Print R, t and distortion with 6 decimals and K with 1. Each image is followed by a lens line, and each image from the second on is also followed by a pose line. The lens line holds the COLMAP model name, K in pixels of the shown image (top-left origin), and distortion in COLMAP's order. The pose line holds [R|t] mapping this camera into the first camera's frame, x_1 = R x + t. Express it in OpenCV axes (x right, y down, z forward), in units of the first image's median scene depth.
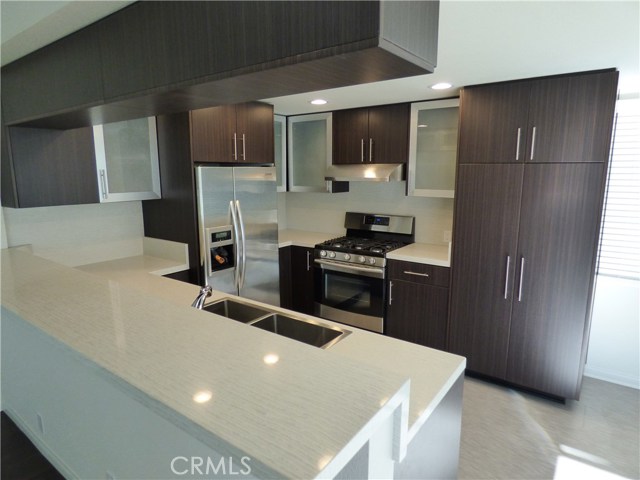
lens RADIAL K [[390.7, 0, 320.0], [0, 390.7, 240.0], [0, 0, 1]] dist [-0.001044, -0.000096]
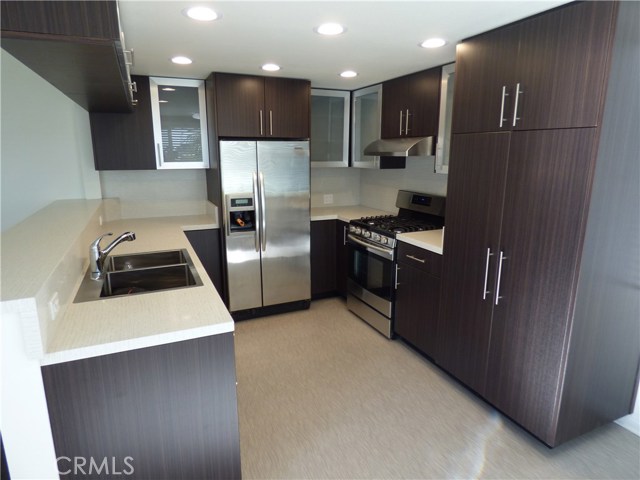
lens RADIAL K [[390.7, 0, 320.0], [0, 390.7, 240.0], [0, 0, 1]] dist [-0.001044, -0.000096]
pose [[0.871310, 0.111058, -0.478001, 0.459449], [-0.088433, 0.993643, 0.069665, -0.000164], [0.482699, -0.018428, 0.875592, 0.098417]]
